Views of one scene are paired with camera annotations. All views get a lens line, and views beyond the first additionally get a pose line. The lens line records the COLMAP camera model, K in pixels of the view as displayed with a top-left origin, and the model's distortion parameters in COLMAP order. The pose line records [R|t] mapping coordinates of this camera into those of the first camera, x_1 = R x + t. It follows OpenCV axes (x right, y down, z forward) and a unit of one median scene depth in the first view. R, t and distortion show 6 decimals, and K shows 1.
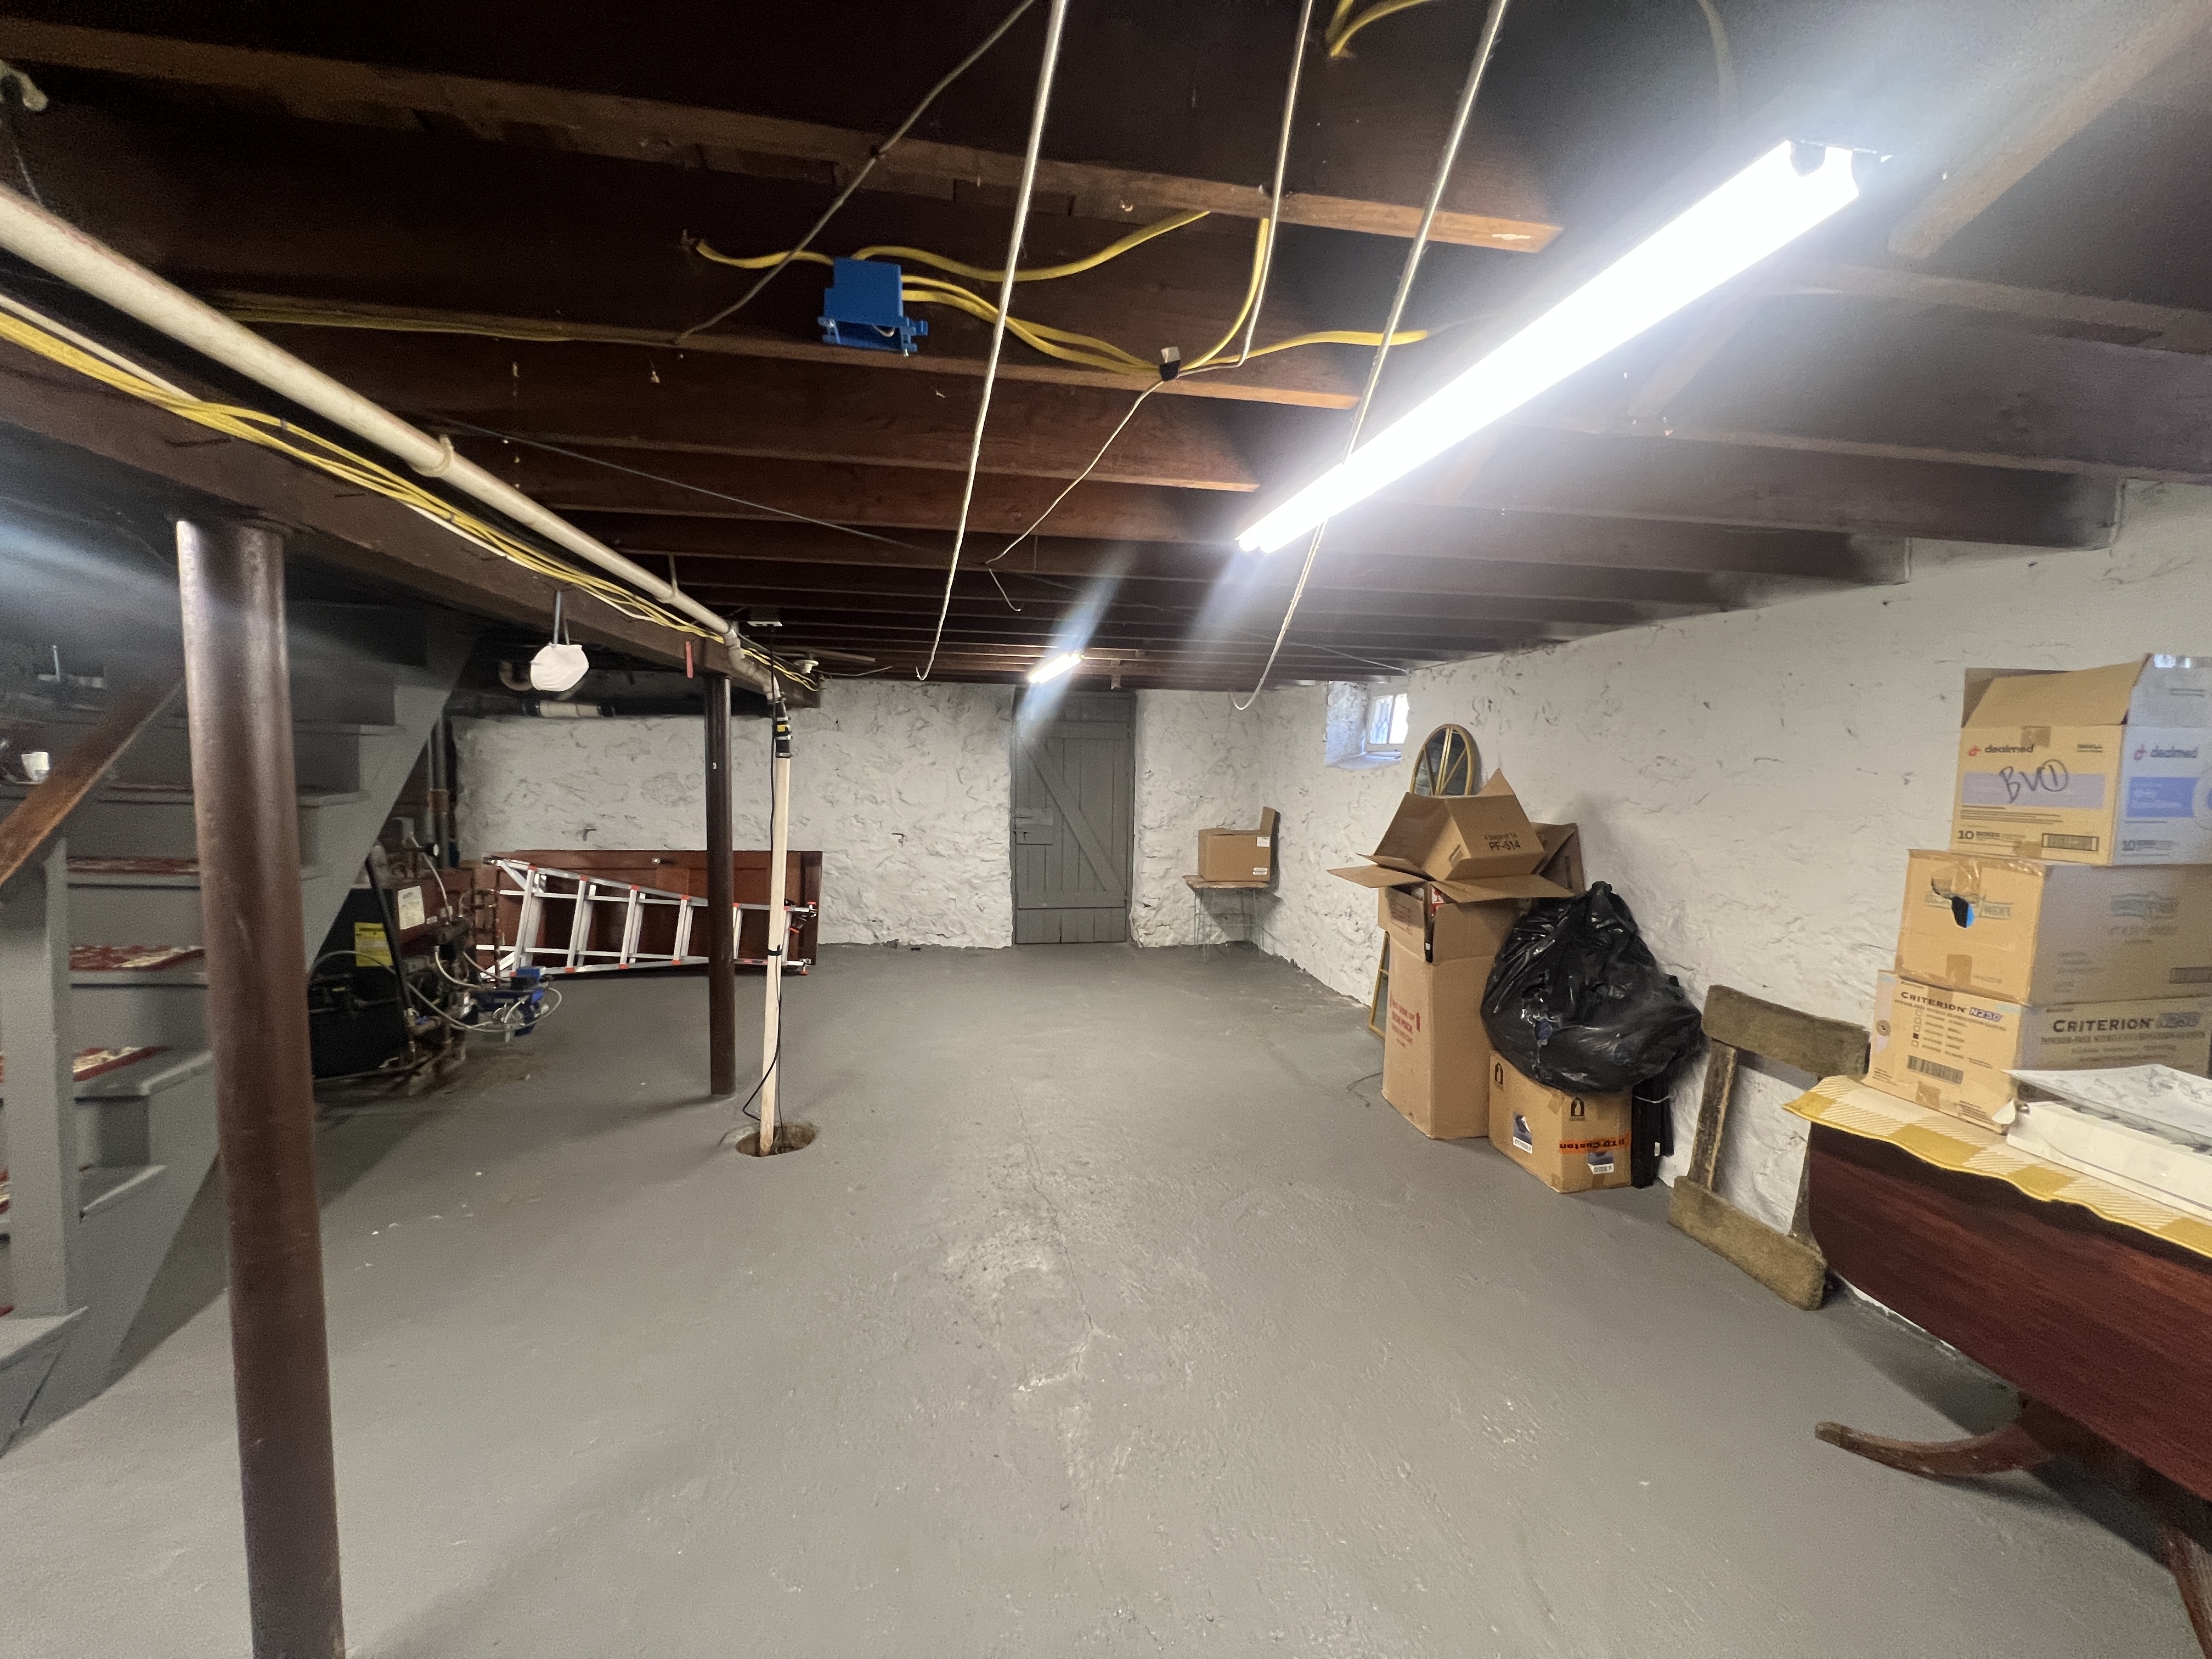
lens RADIAL K [[885.3, 0, 1099.0], [0, 885.3, 829.9], [0, 0, 1]] dist [-0.004975, 0.001253]
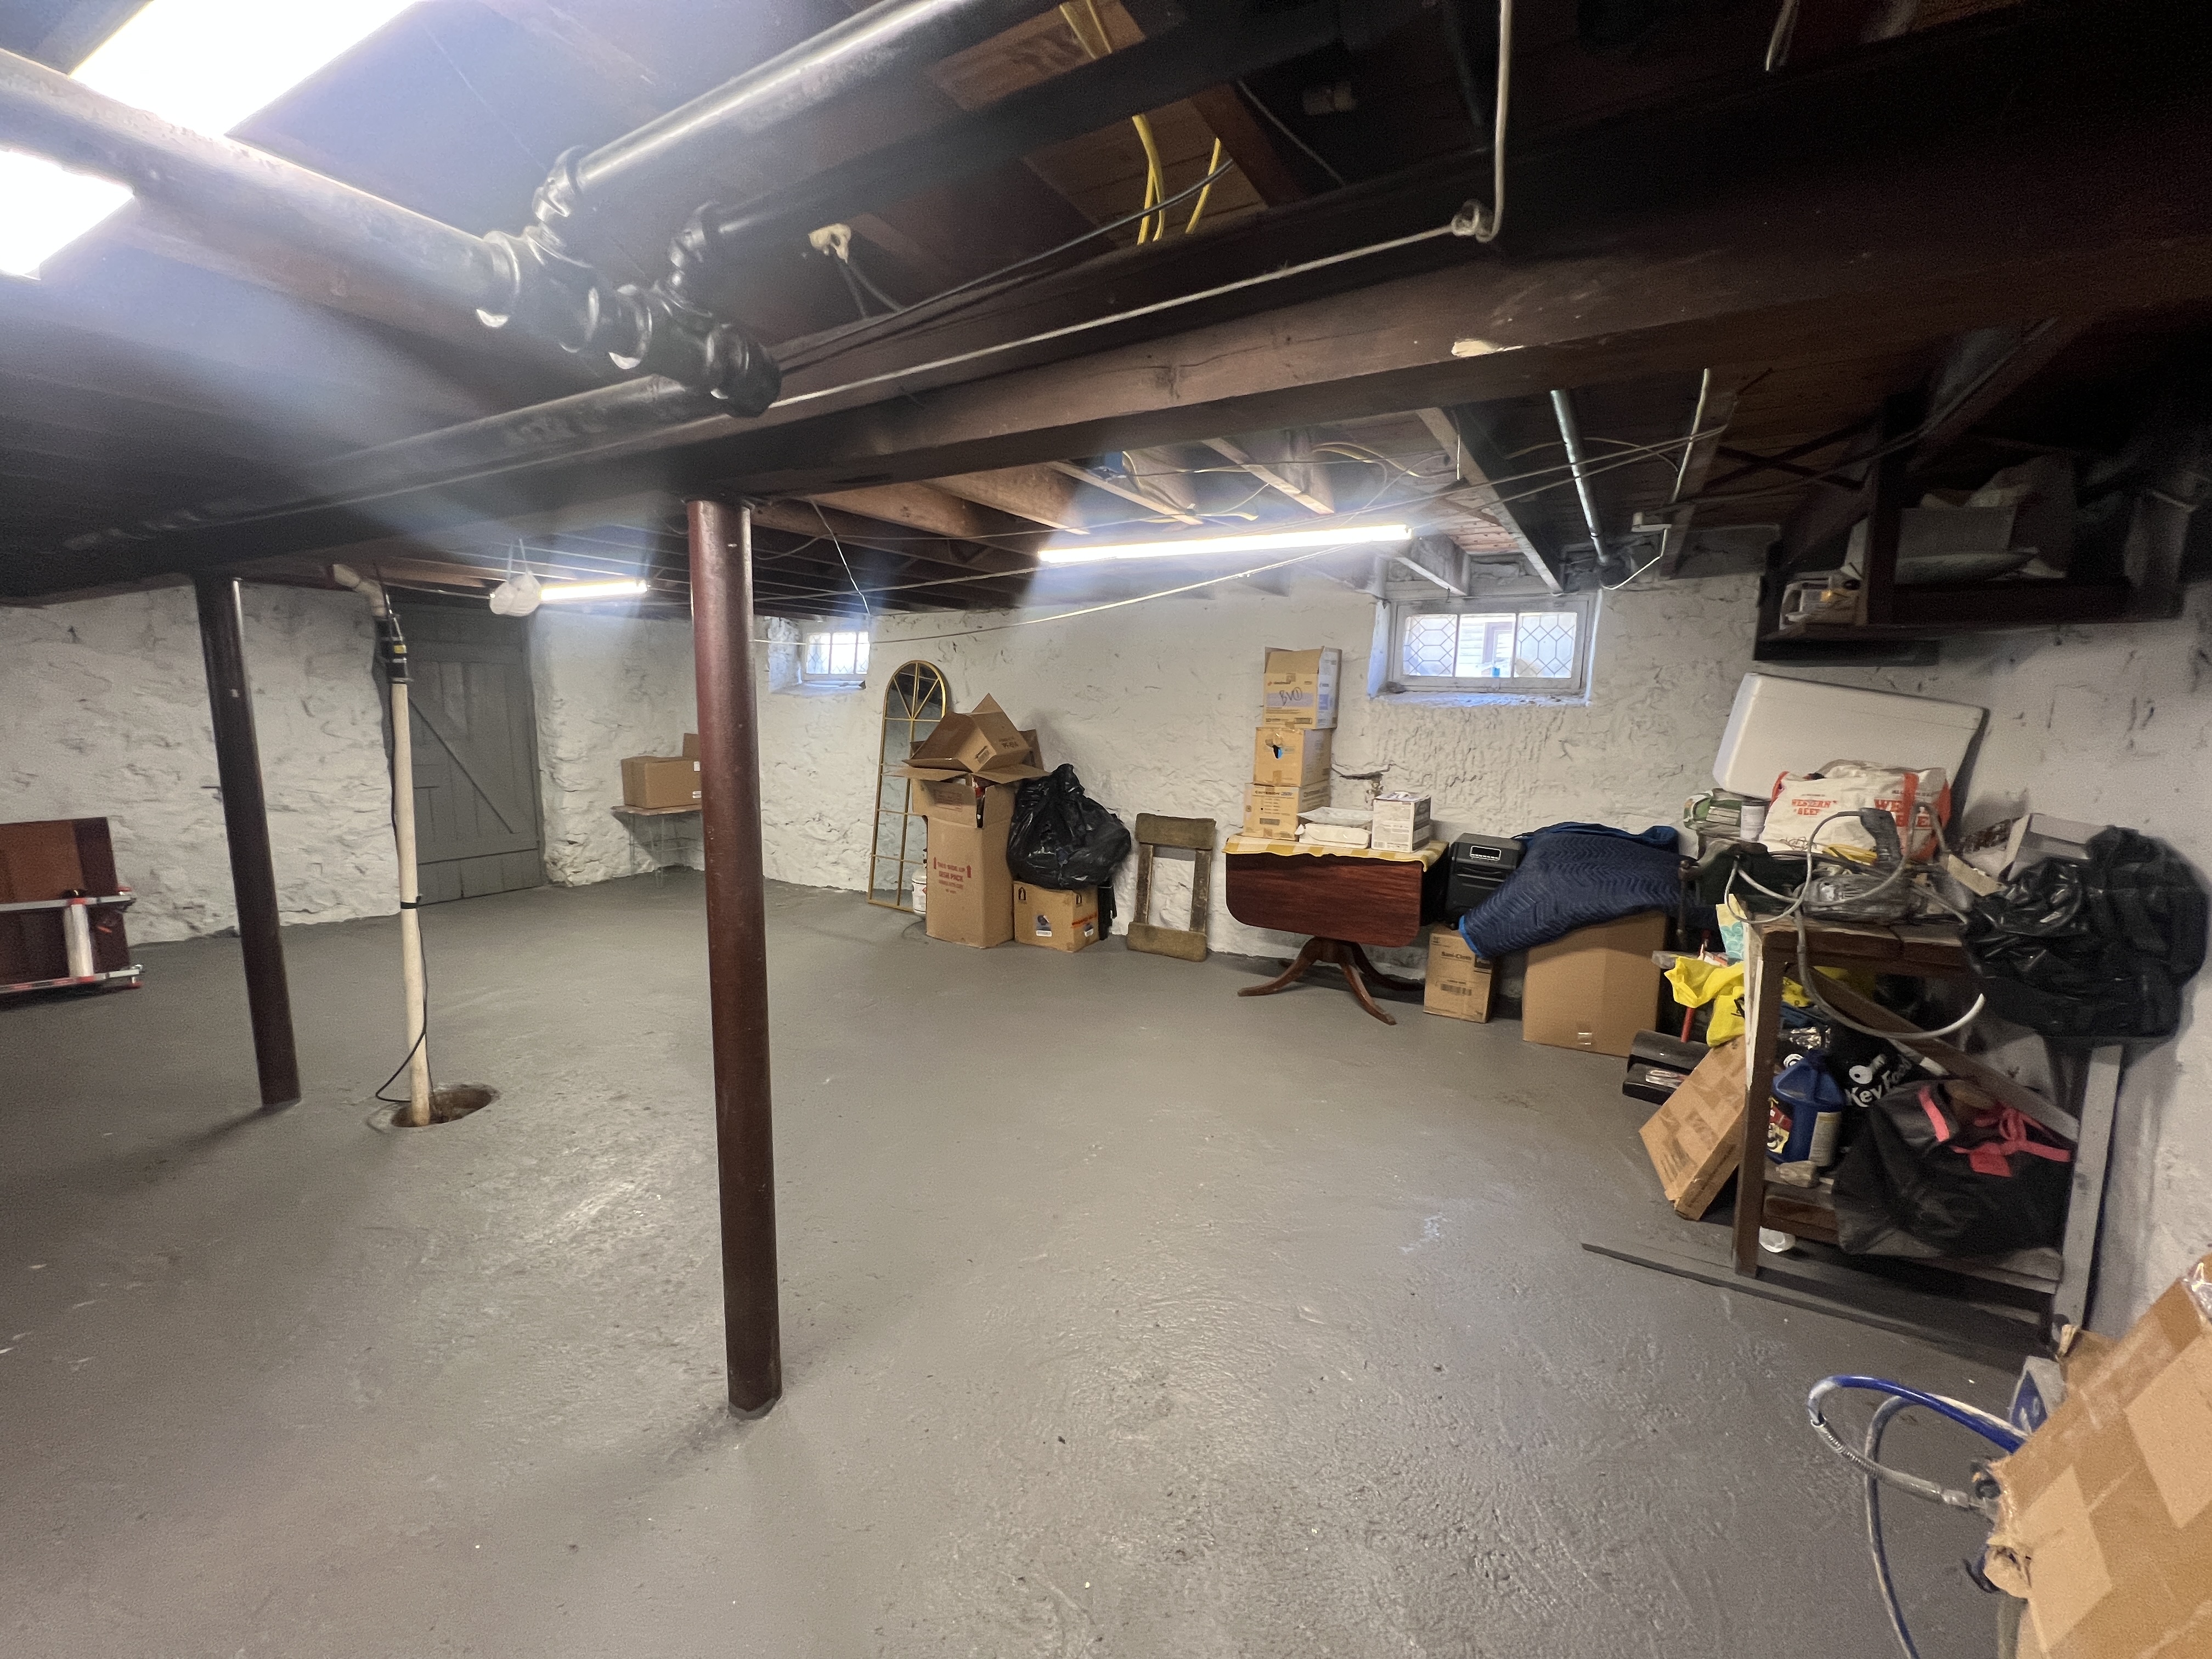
lens RADIAL K [[885.3, 0, 1106.8], [0, 885.3, 829.6], [0, 0, 1]] dist [-0.004975, 0.001253]
pose [[0.647192, -0.117853, 0.753162, -0.361077], [0.058435, 0.992740, 0.105129, 0.007352], [-0.760084, -0.024028, 0.649381, -0.063518]]
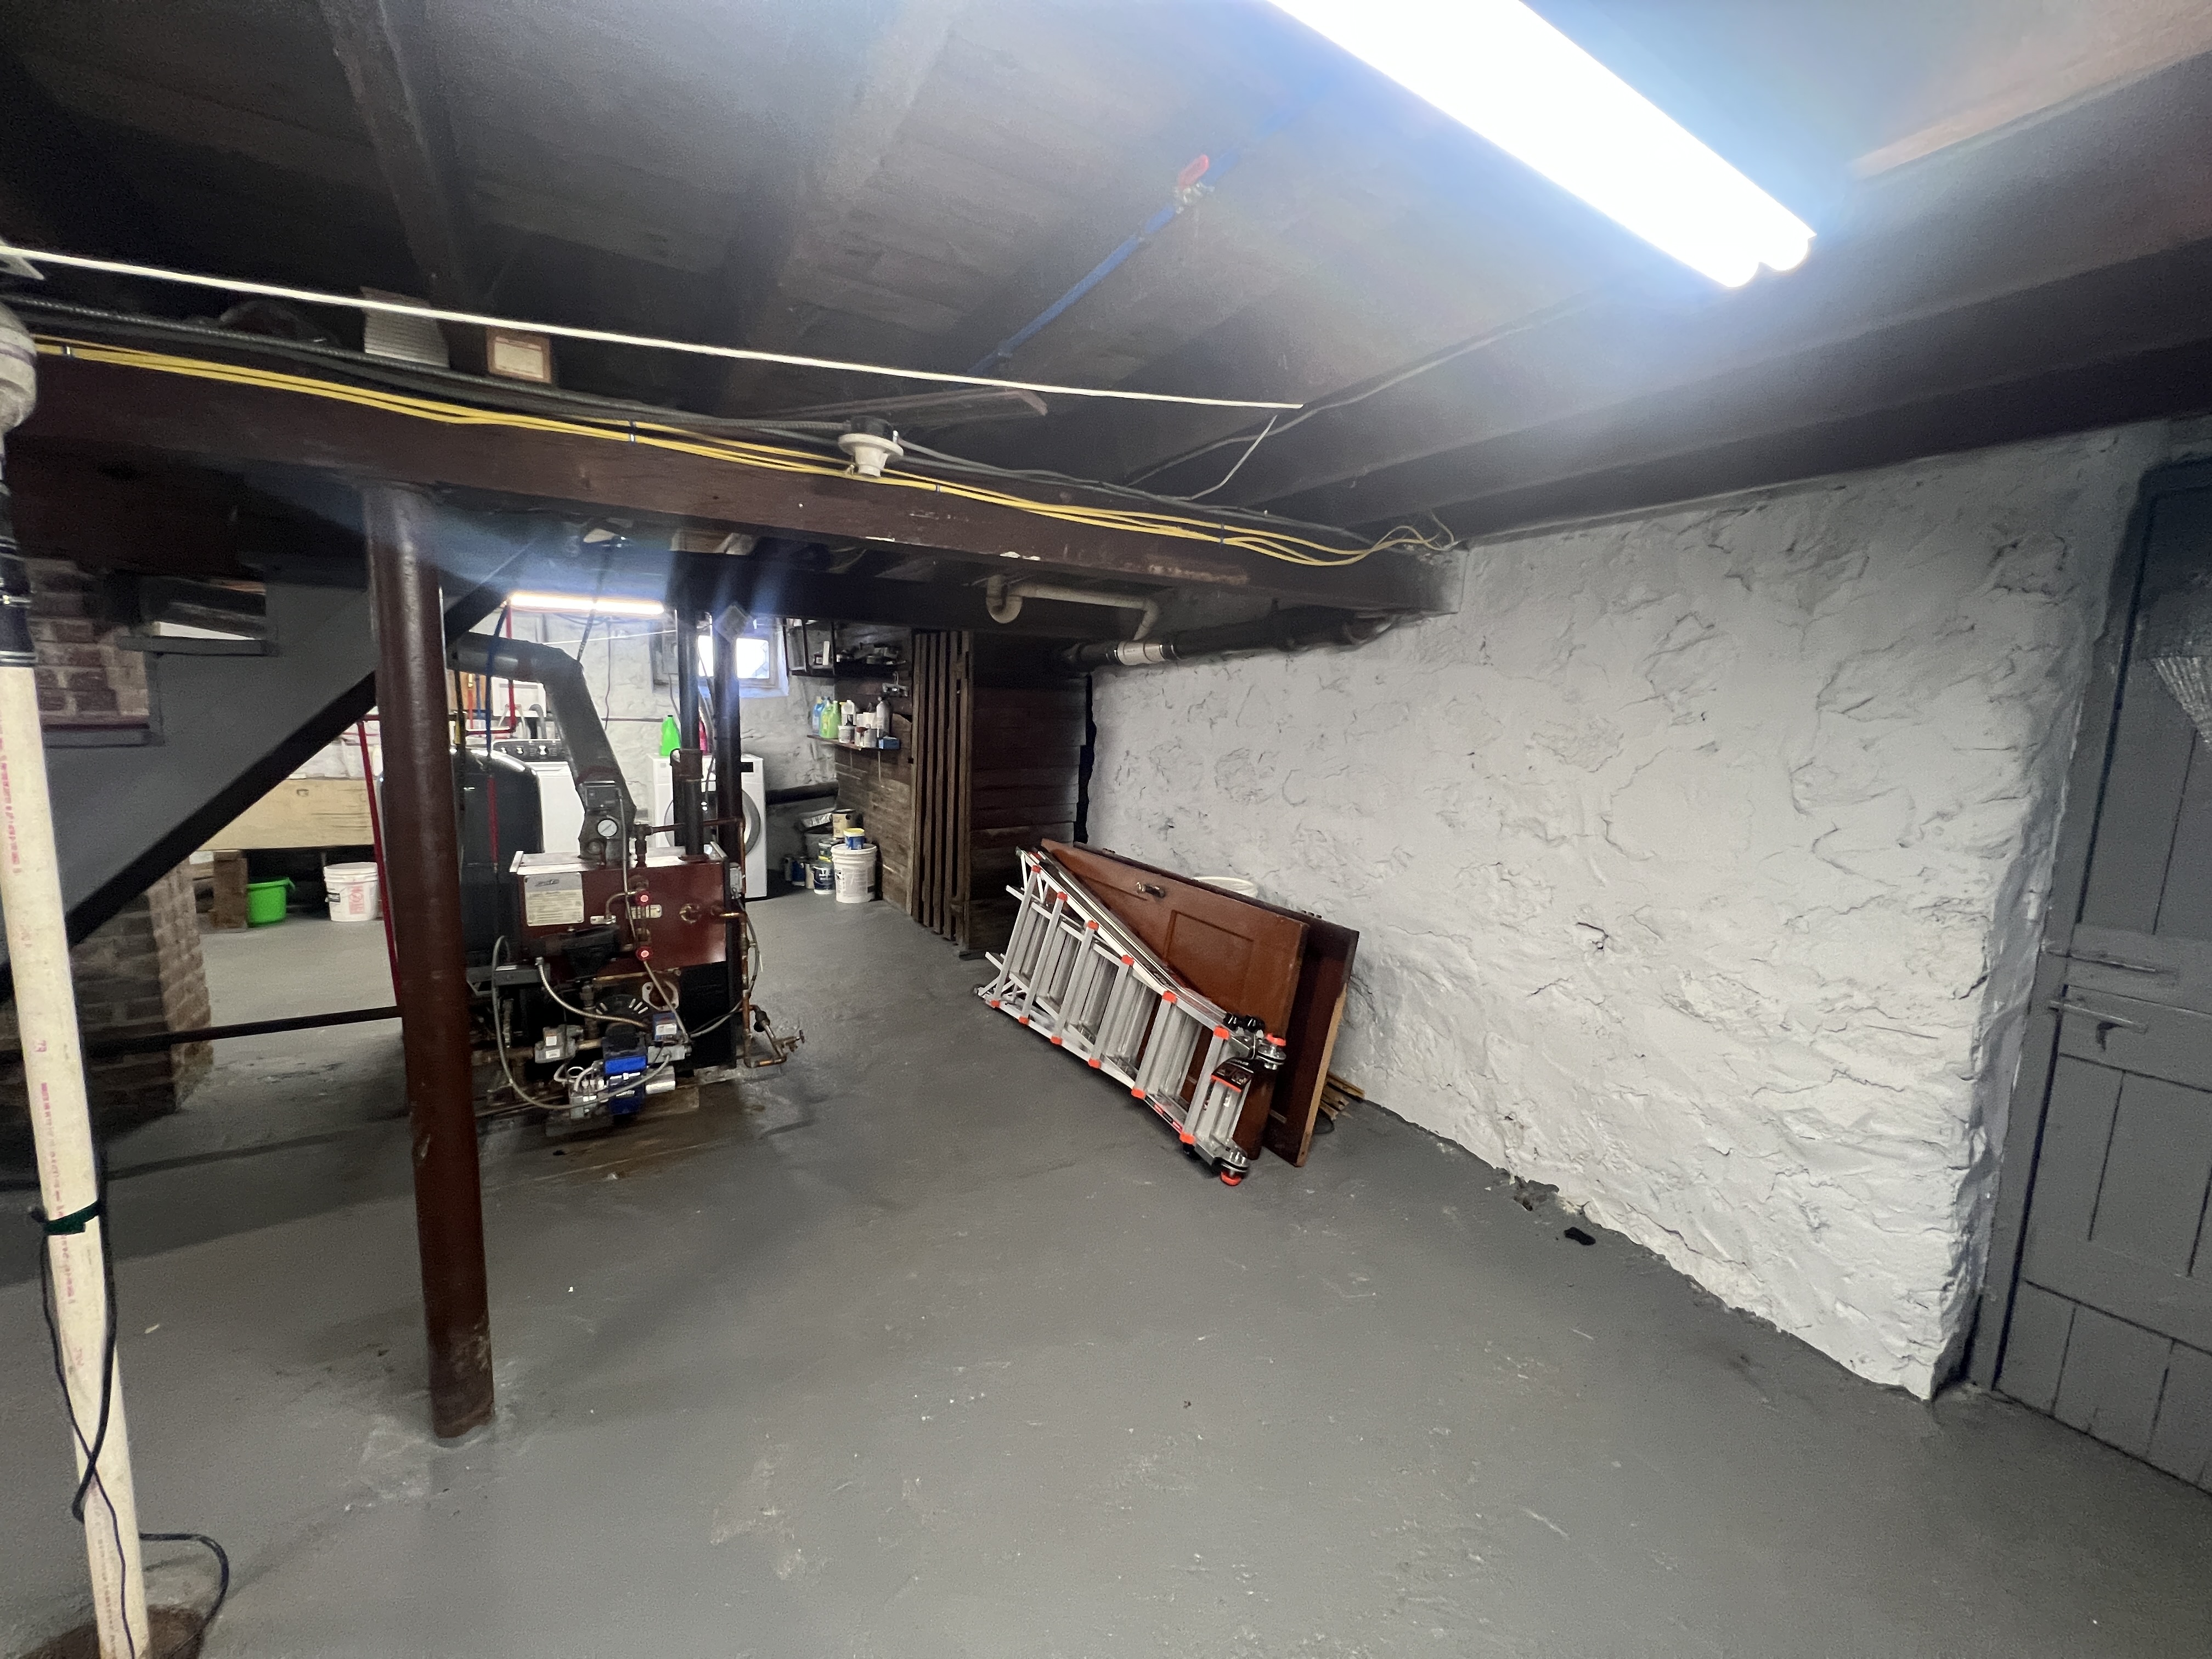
lens RADIAL K [[885.3, 0, 1104.3], [0, 885.3, 836.7], [0, 0, 1]] dist [-0.004975, 0.001253]
pose [[0.336520, 0.121930, -0.933749, 0.066901], [-0.100941, 0.990539, 0.092968, -0.058089], [0.936251, 0.062968, 0.345644, 0.793127]]
